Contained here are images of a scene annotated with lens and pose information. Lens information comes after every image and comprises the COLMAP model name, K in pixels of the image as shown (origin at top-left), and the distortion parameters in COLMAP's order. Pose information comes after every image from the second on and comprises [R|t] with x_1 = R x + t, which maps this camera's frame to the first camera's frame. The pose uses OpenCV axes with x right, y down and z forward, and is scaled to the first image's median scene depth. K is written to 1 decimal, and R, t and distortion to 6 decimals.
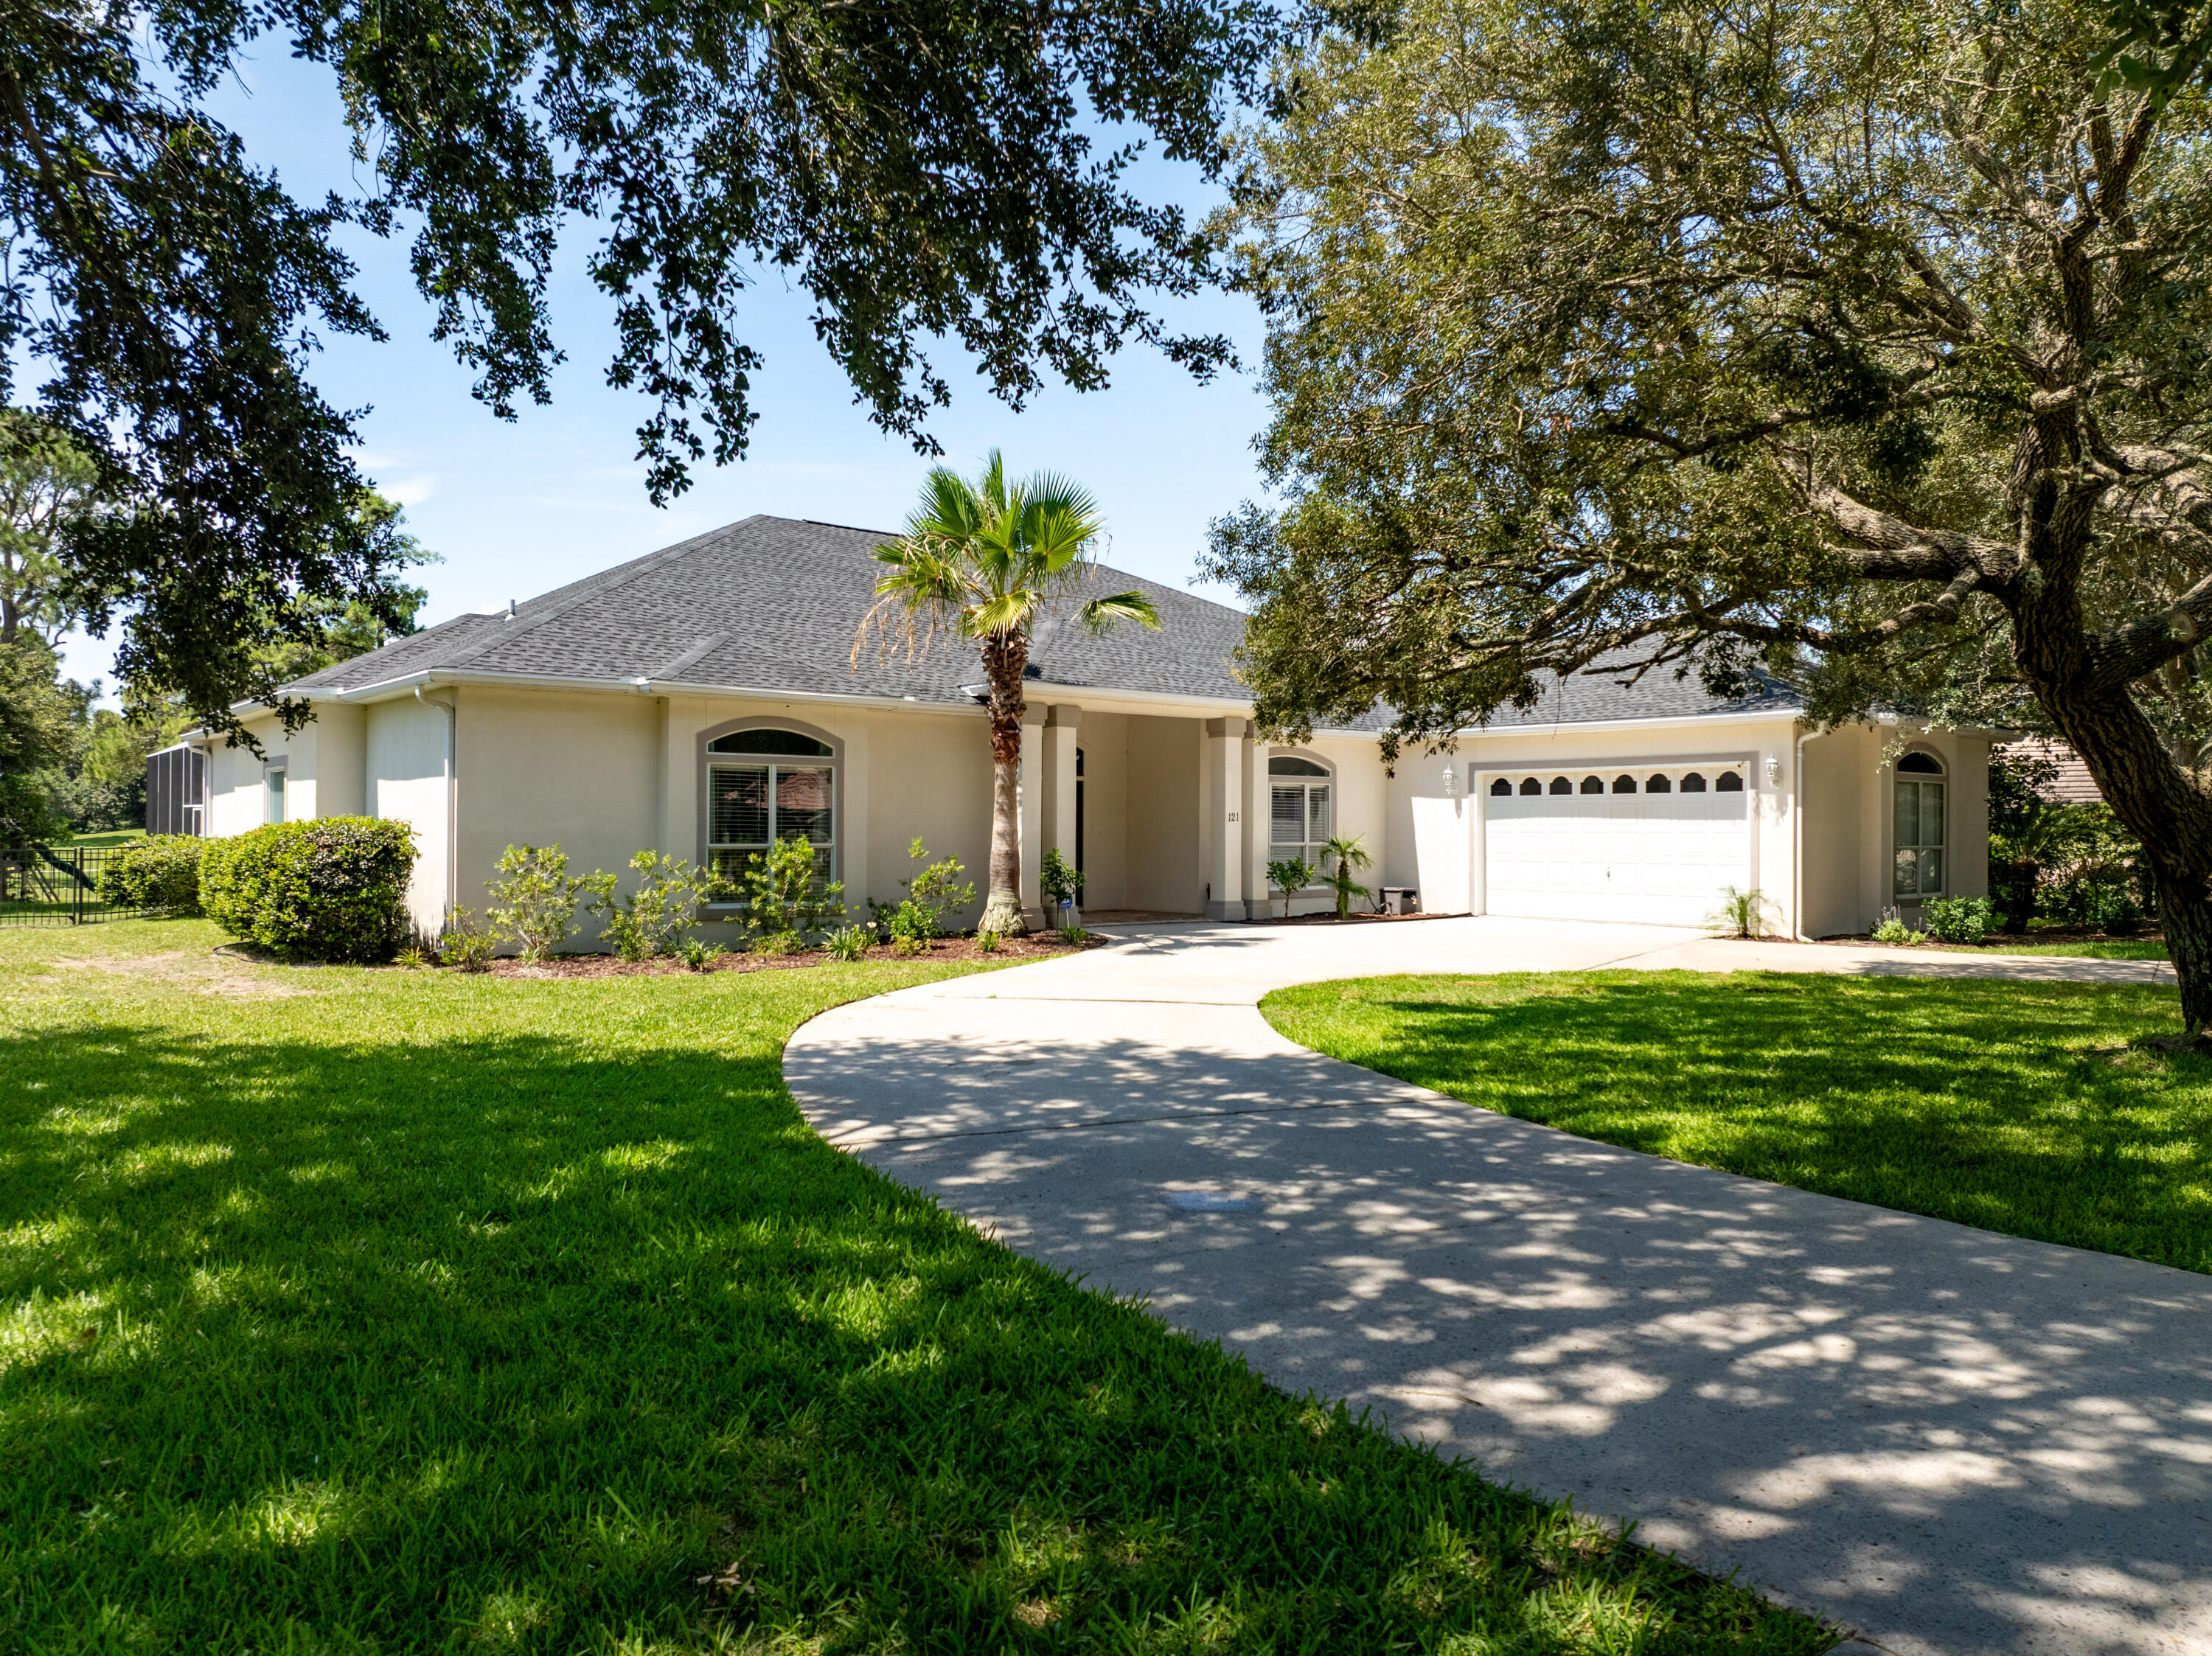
lens RADIAL K [[1559.1, 0, 1114.8], [0, 1559.1, 822.7], [0, 0, 1]] dist [-0.031508, -0.002453]
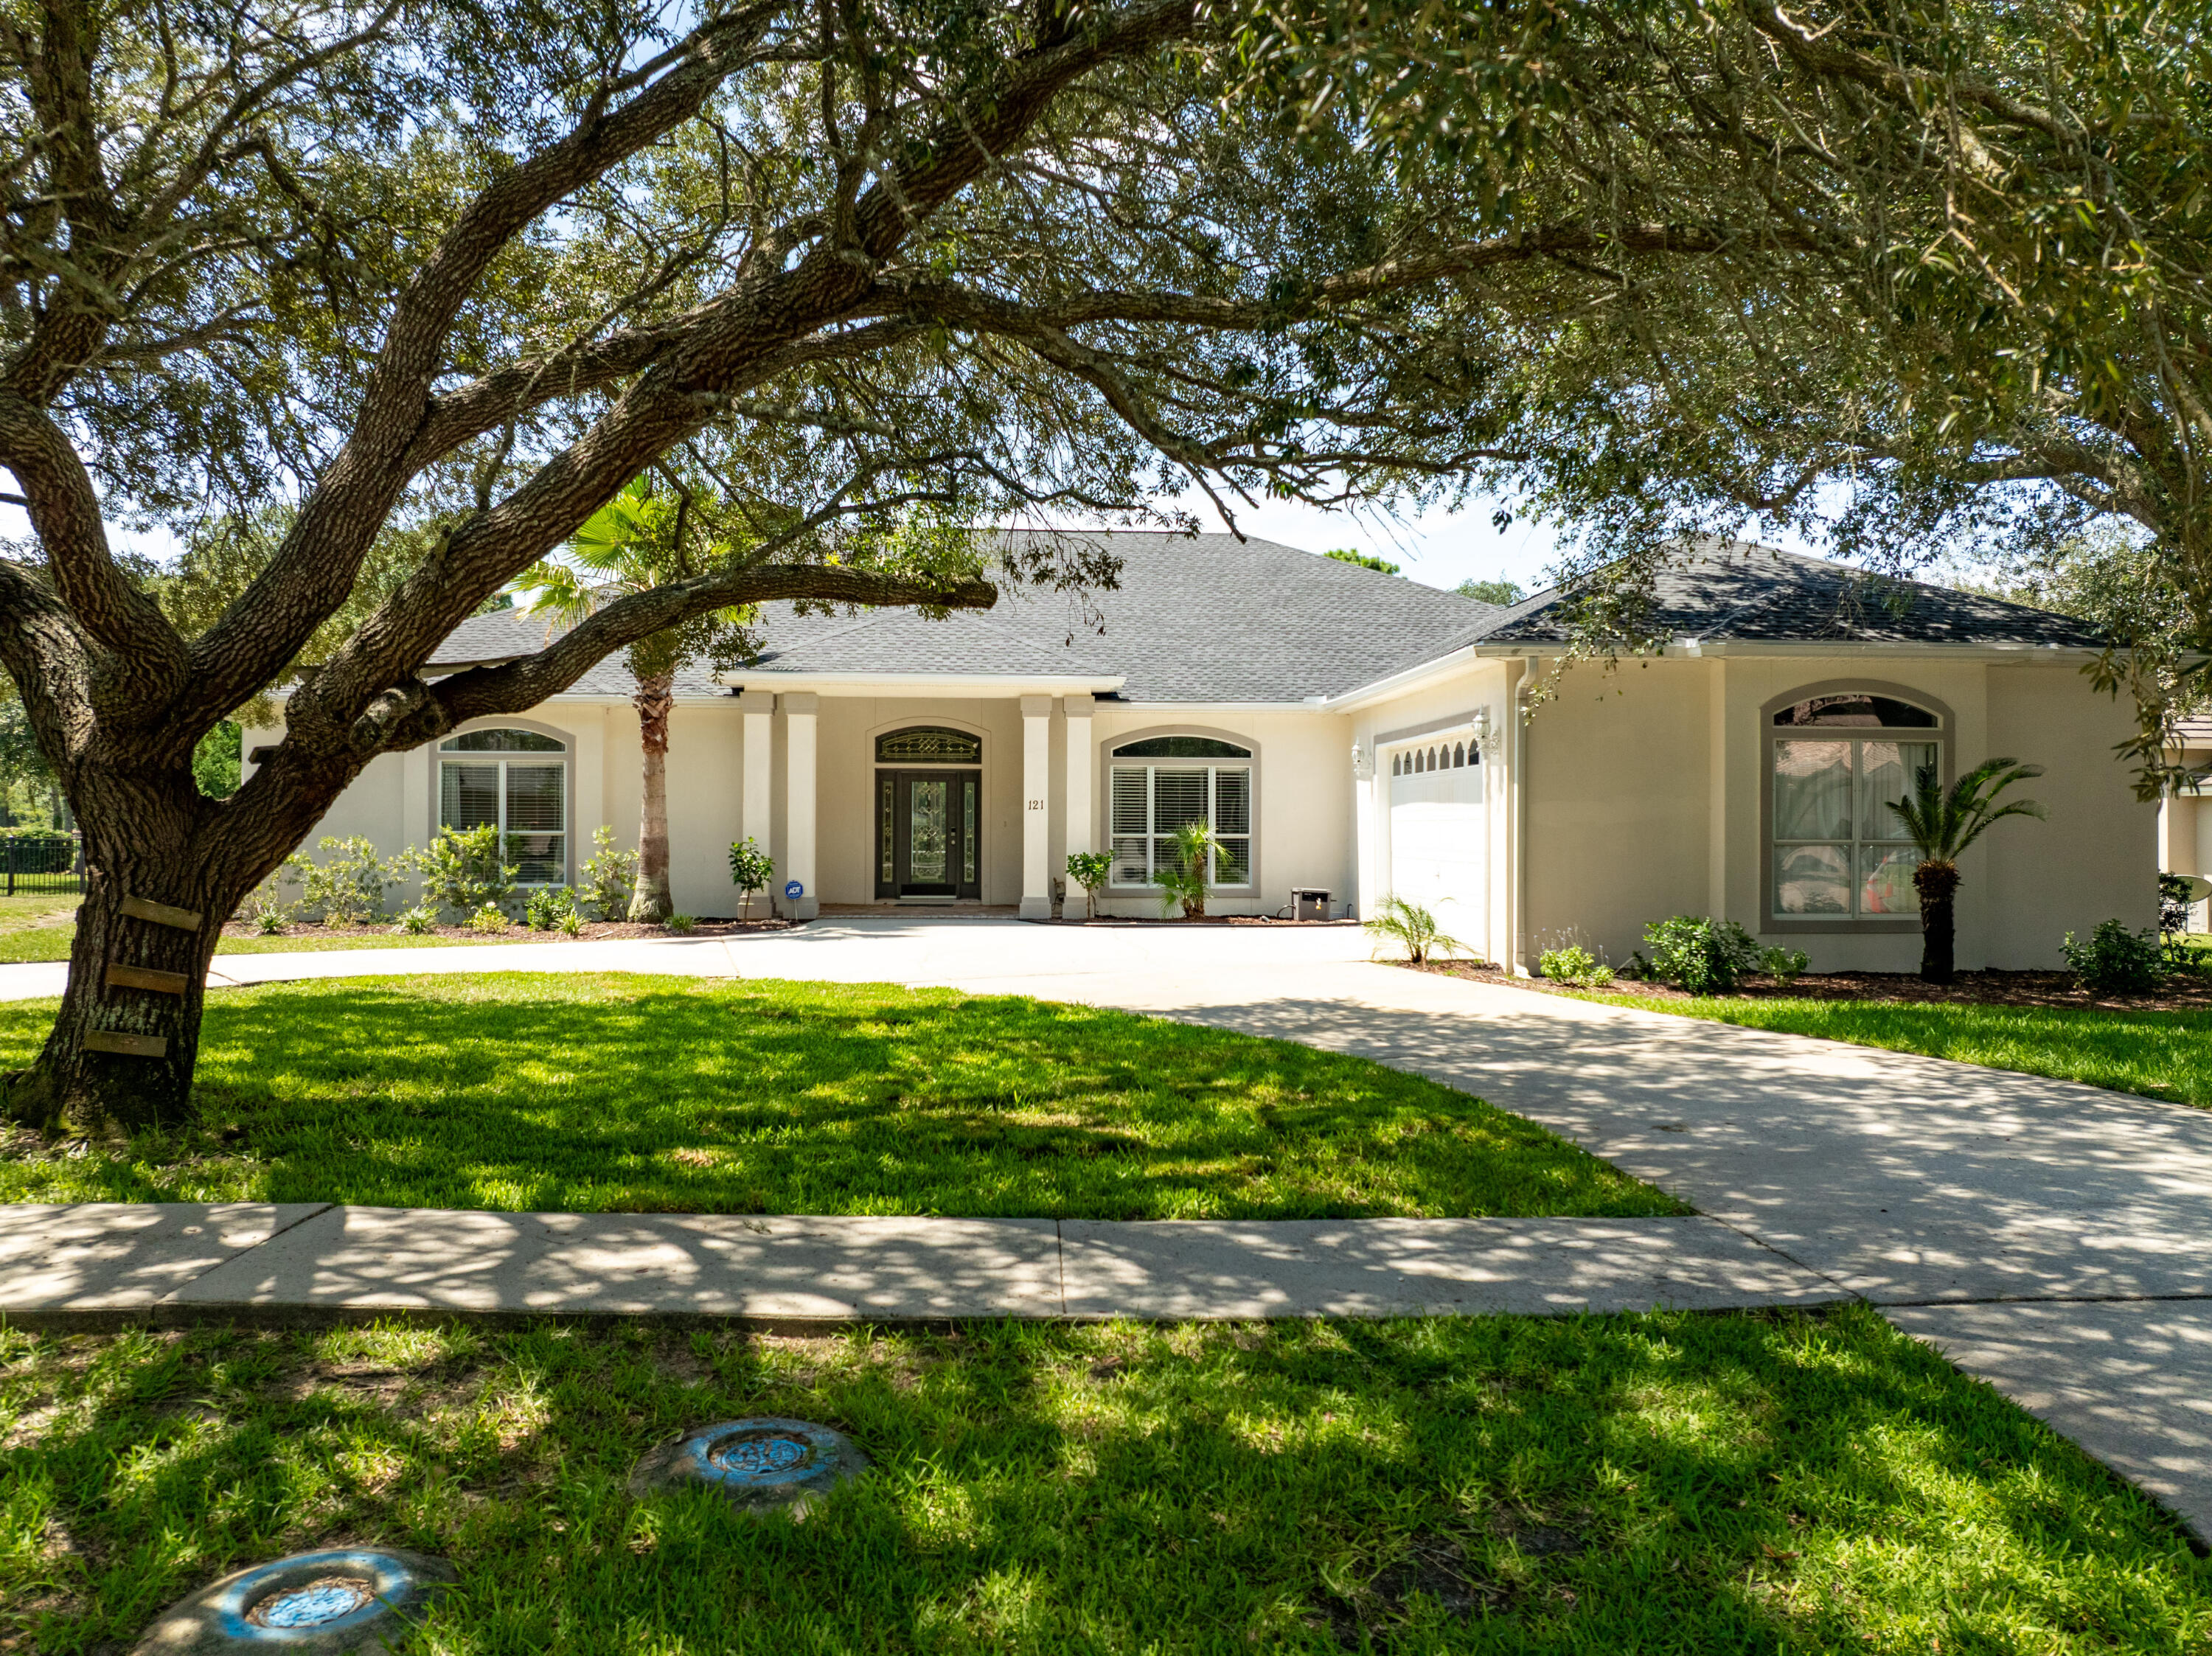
lens RADIAL K [[1559.5, 0, 1111.4], [0, 1559.5, 817.0], [0, 0, 1]] dist [-0.035016, -0.003558]
pose [[0.828708, -0.002712, -0.559674, 0.710605], [0.001250, 0.999995, -0.002994, 0.006773], [0.559679, 0.001781, 0.828707, 0.307583]]
